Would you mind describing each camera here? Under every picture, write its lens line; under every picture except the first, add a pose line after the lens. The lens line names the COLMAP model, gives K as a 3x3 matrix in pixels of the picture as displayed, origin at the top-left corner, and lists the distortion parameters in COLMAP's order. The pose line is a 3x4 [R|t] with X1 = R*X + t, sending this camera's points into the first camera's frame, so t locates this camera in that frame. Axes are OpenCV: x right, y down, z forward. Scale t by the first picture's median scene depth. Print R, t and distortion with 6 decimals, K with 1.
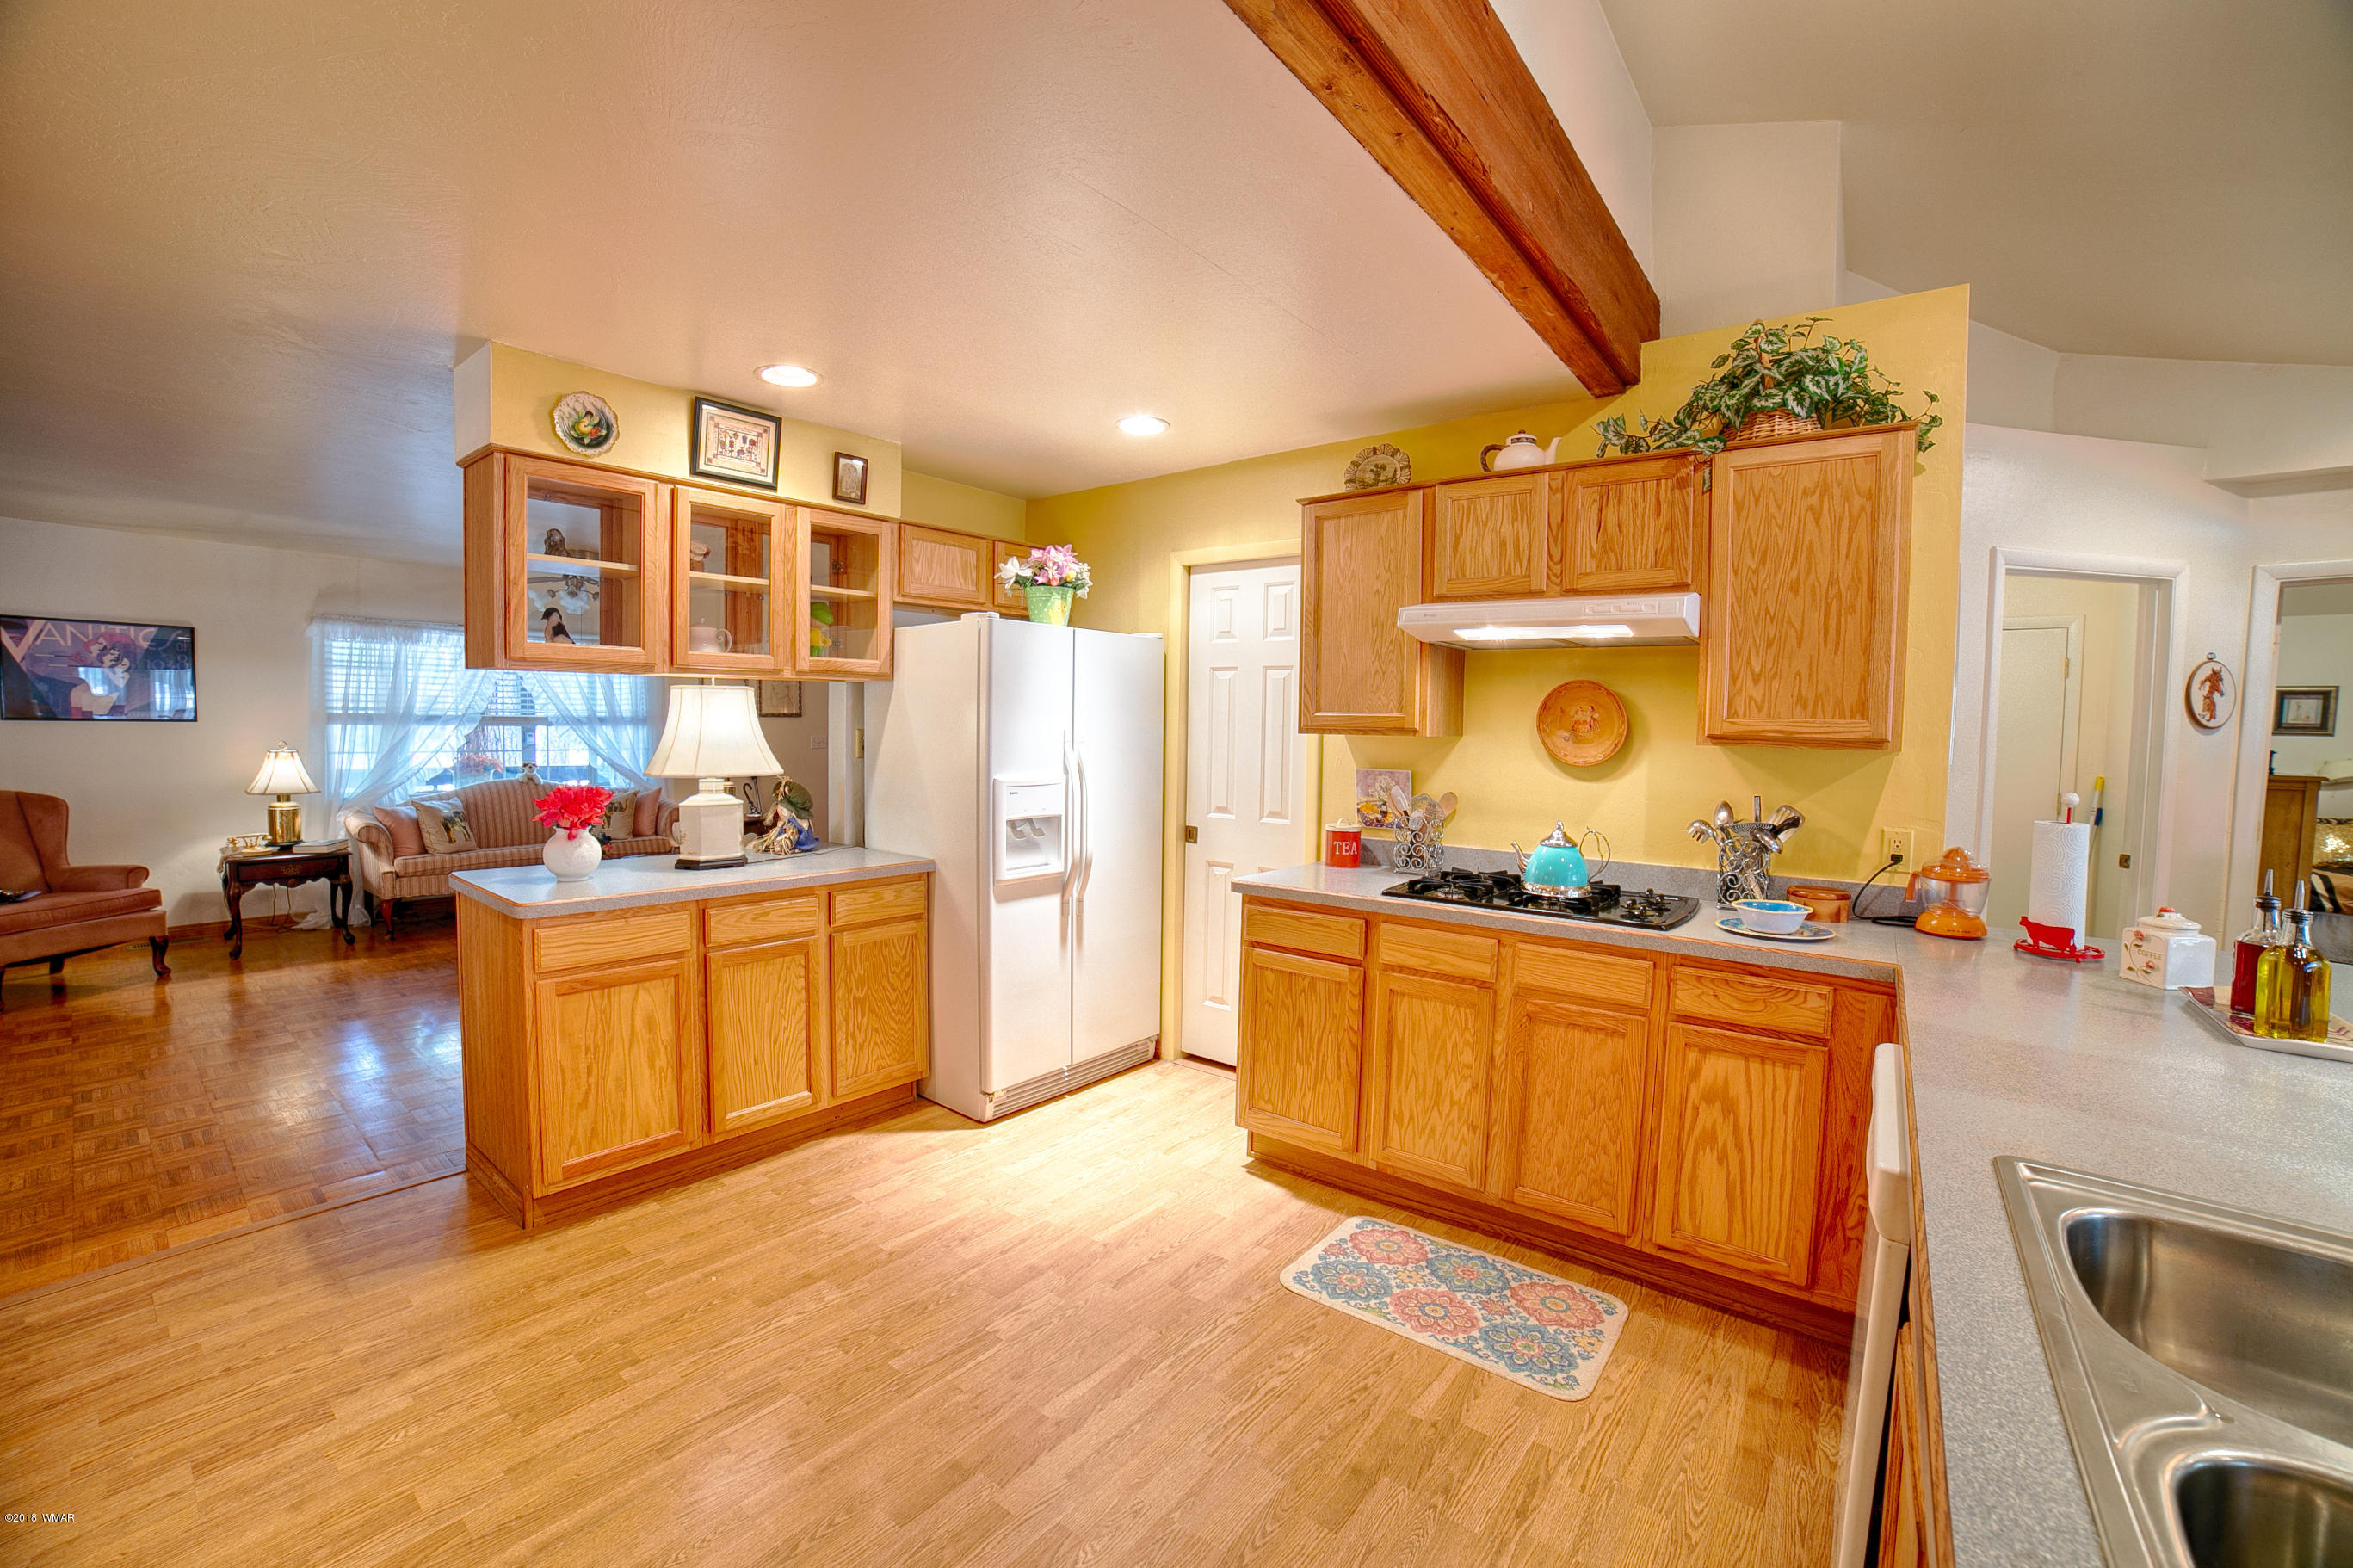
lens RADIAL K [[990.4, 0, 1177.4], [0, 990.4, 786.7], [0, 0, 1]] dist [-0.019537, 0.005373]
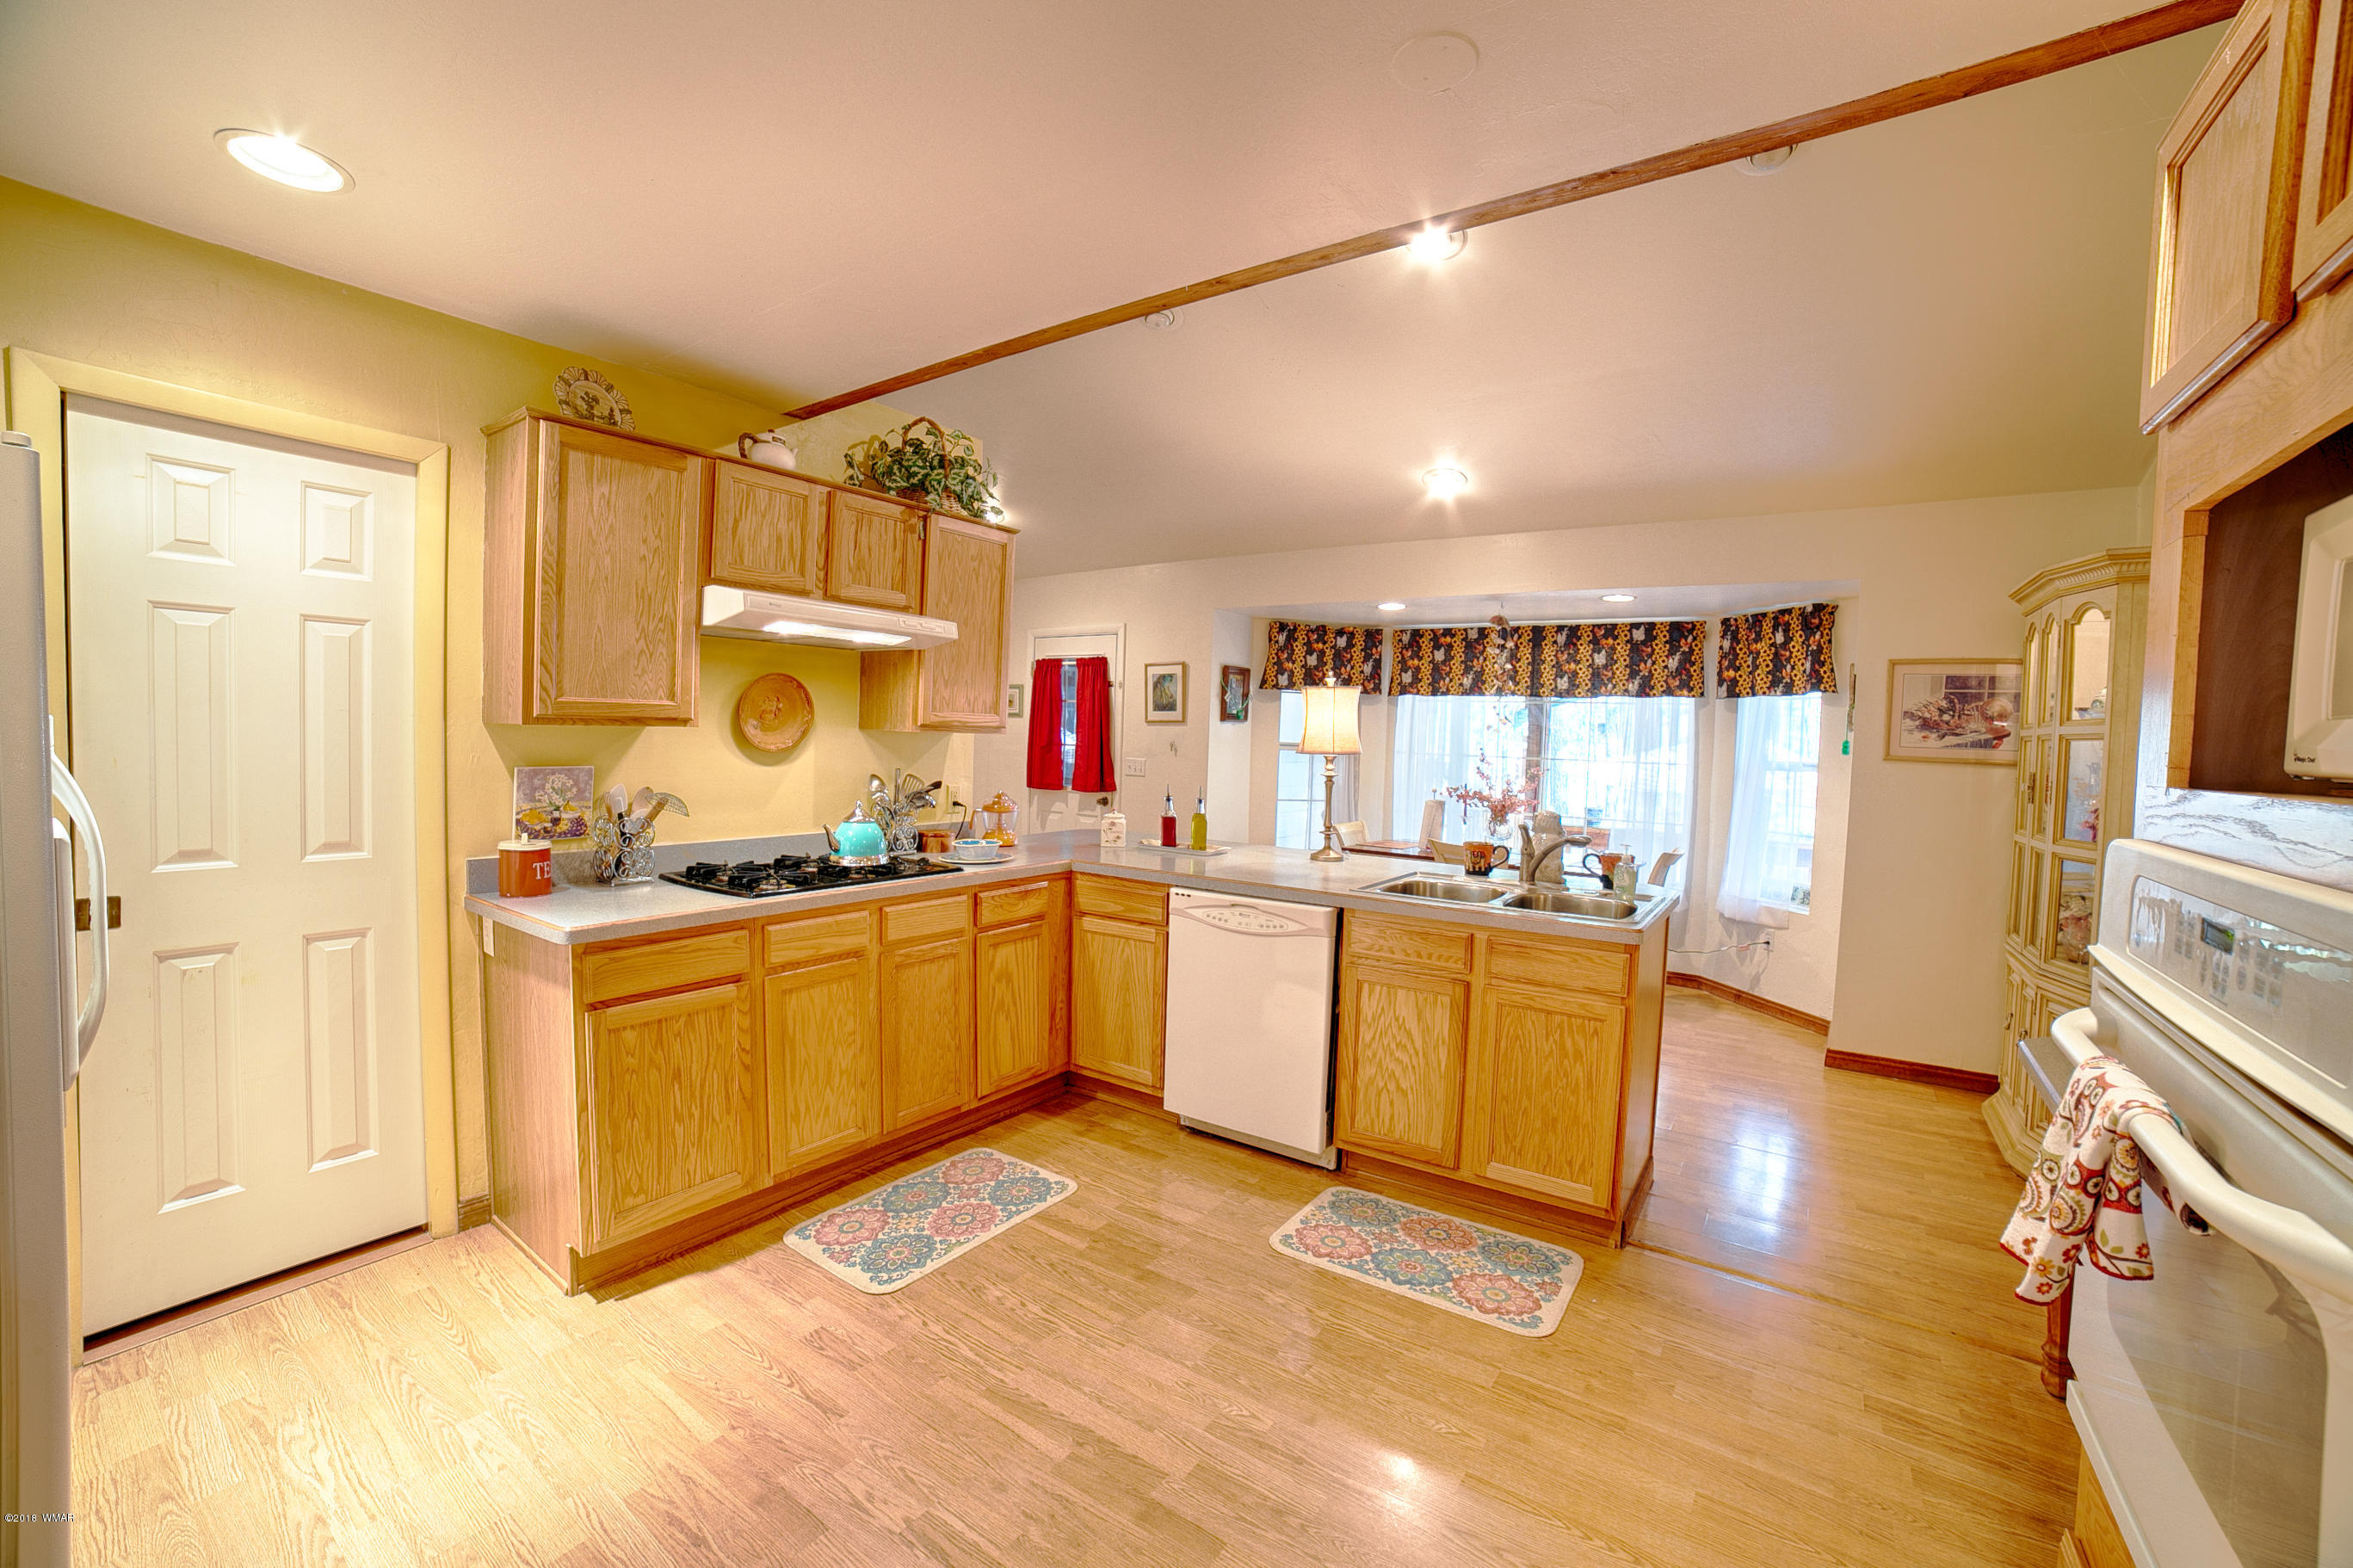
lens RADIAL K [[990.4, 0, 1184.8], [0, 990.4, 782.1], [0, 0, 1]] dist [-0.019537, 0.005373]
pose [[-0.026510, -0.070244, 0.997177, -0.739780], [0.038288, 0.996725, 0.071230, -0.051786], [-0.998915, 0.040068, -0.023734, 0.622428]]
